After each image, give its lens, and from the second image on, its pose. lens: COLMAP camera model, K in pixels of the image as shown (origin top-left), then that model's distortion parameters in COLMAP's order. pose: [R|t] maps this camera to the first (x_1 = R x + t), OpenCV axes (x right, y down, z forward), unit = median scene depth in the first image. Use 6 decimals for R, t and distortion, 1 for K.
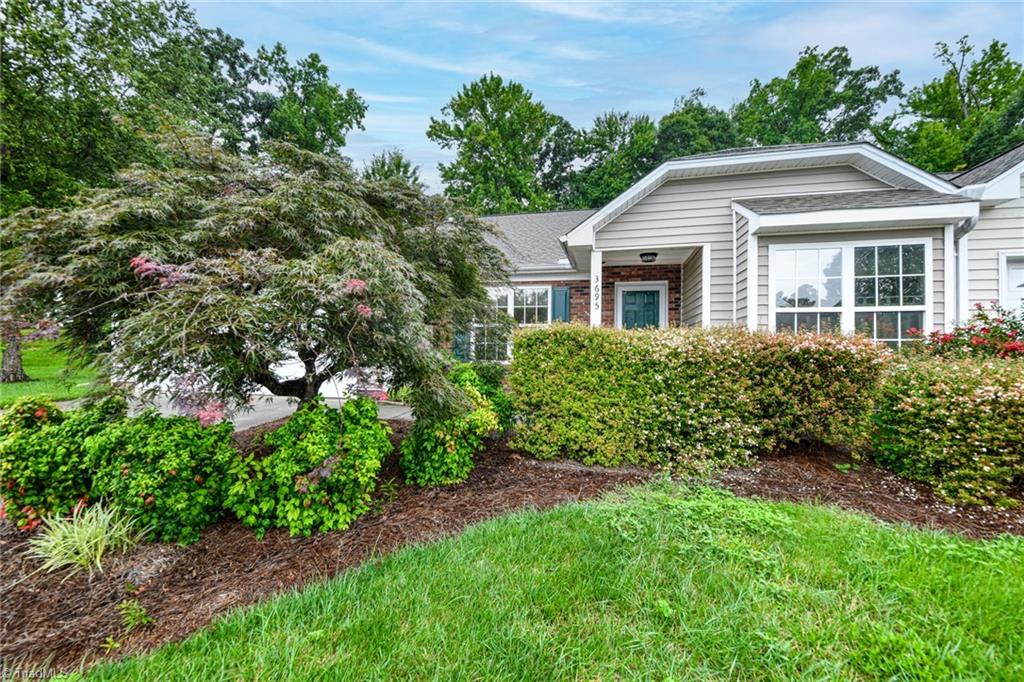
lens RADIAL K [[414.6, 0, 506.4], [0, 414.6, 346.5], [0, 0, 1]] dist [0.020364, -0.009852]
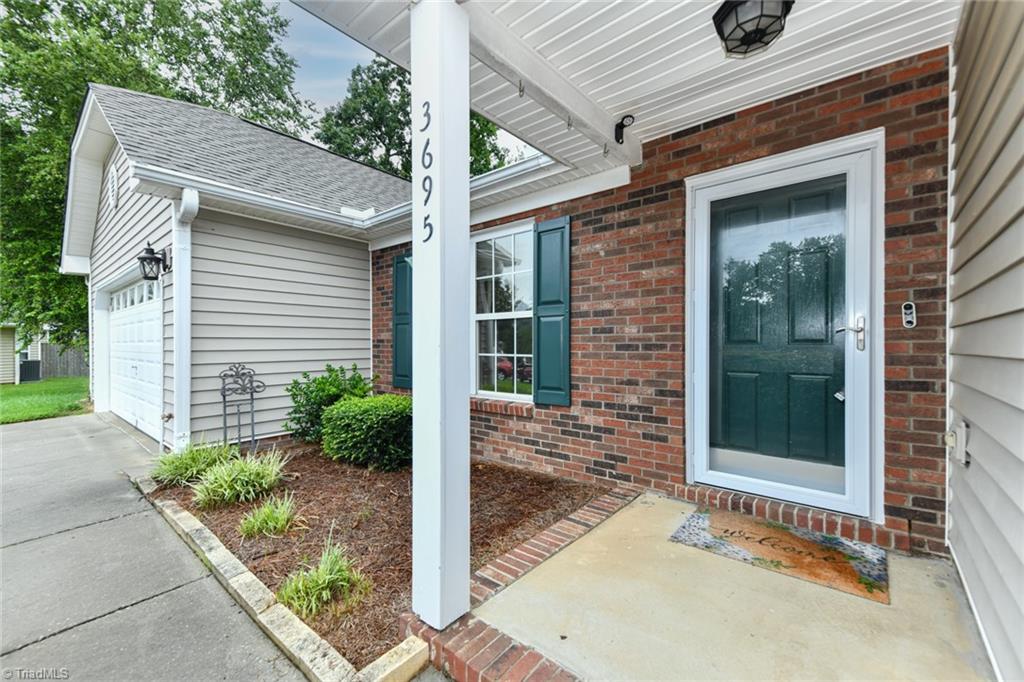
lens RADIAL K [[414.6, 0, 506.4], [0, 414.6, 346.5], [0, 0, 1]] dist [0.020364, -0.009852]
pose [[0.888305, -0.008628, -0.459173, 0.064860], [0.009989, 0.999950, 0.000534, -0.004363], [0.459145, -0.005061, 0.888347, 0.142186]]
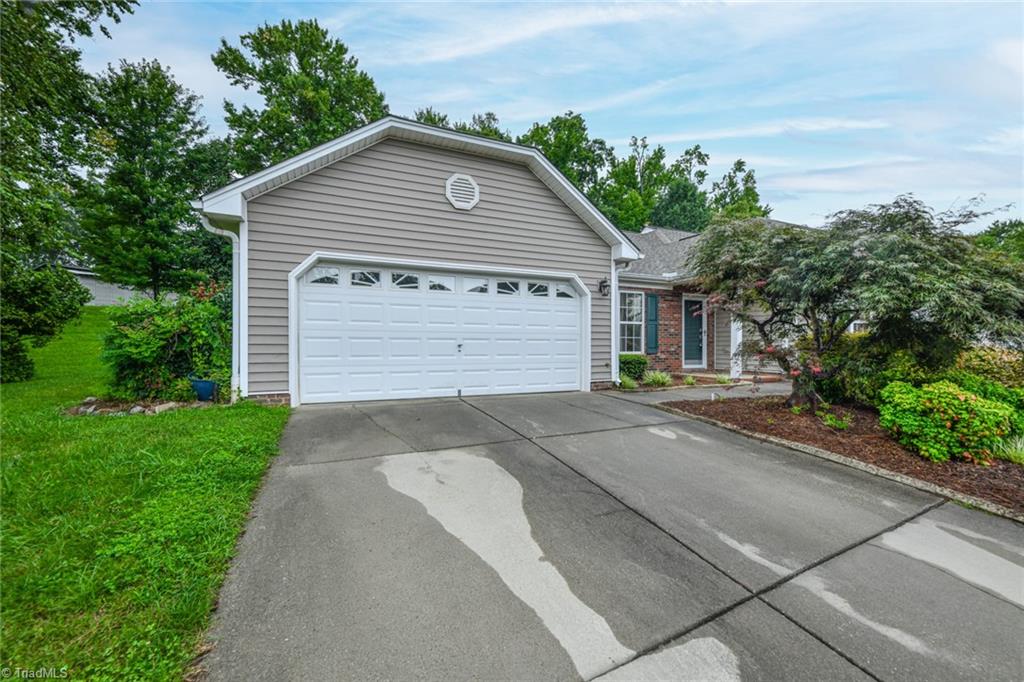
lens RADIAL K [[414.6, 0, 506.4], [0, 414.6, 346.5], [0, 0, 1]] dist [0.020364, -0.009852]
pose [[0.801143, -0.011079, 0.598370, -0.230371], [-0.001698, 0.999783, 0.020785, -0.001689], [-0.598470, -0.017668, 0.800950, 0.056838]]
